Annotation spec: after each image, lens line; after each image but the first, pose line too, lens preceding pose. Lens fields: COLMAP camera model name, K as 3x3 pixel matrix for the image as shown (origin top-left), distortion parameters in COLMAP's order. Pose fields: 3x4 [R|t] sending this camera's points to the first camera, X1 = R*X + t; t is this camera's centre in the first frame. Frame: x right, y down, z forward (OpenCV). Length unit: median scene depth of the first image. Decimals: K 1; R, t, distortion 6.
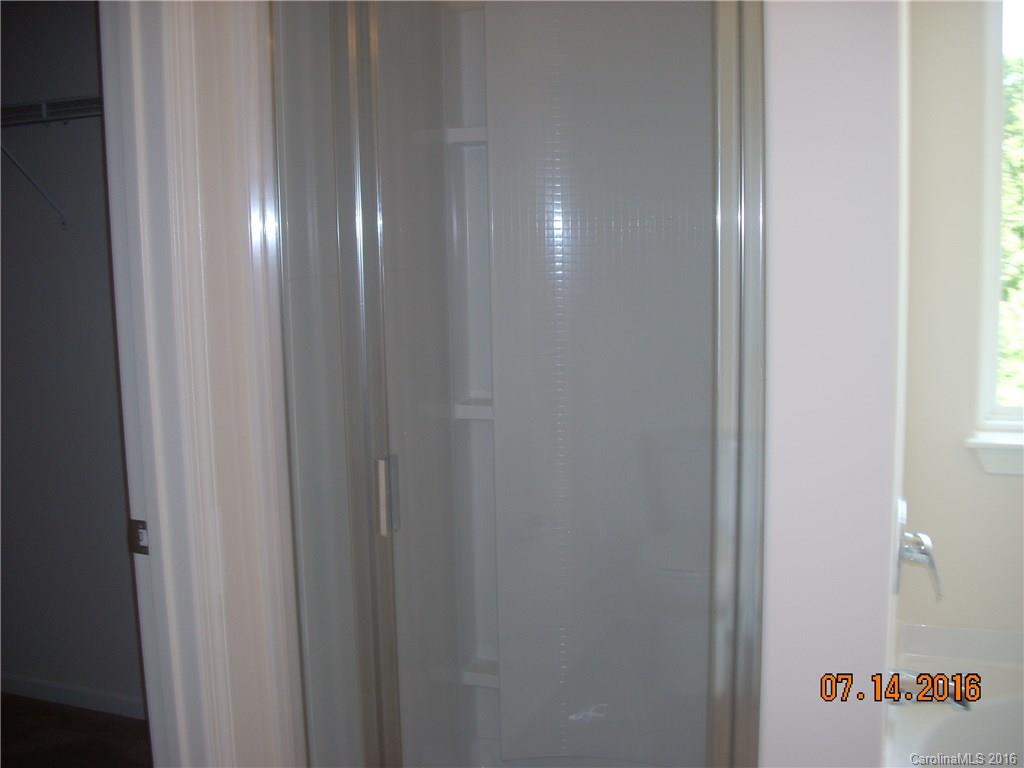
lens RADIAL K [[1089.2, 0, 512.0], [0, 1089.2, 384.0], [0, 0, 1]] dist [-0.139392, -0.002637]
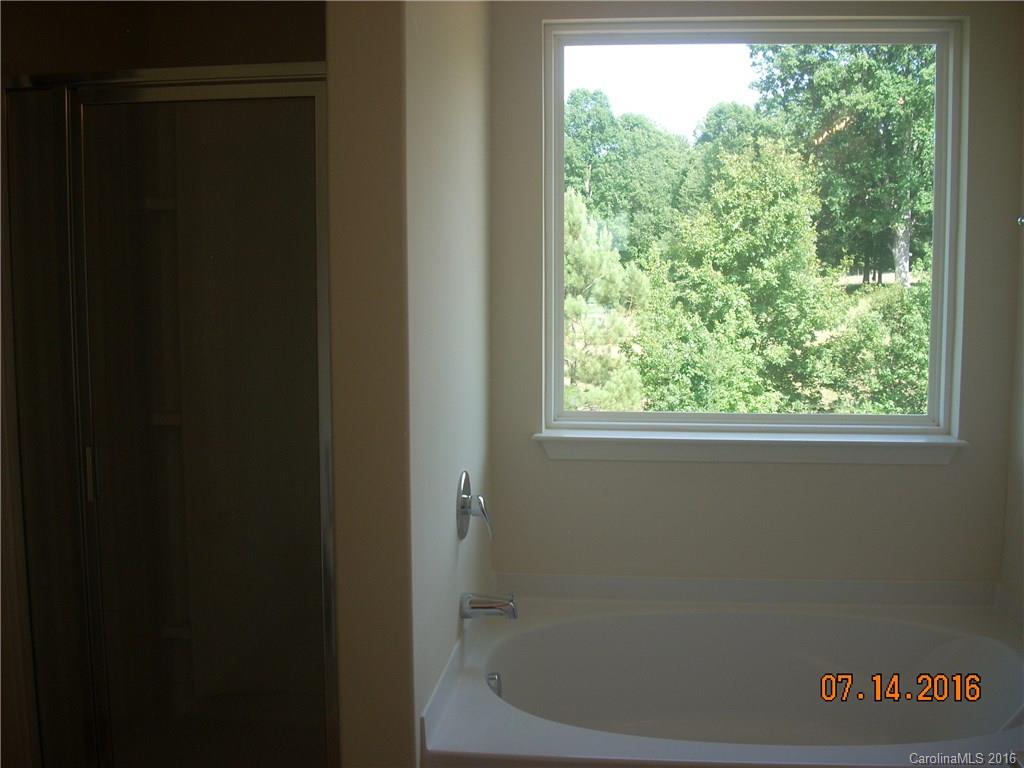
lens RADIAL K [[1089.2, 0, 512.0], [0, 1089.2, 384.0], [0, 0, 1]] dist [-0.139392, -0.002637]
pose [[0.970153, -0.004391, 0.242456, 0.058096], [0.011064, 0.999596, -0.026167, 0.023121], [-0.242243, 0.028069, 0.969810, -0.351767]]
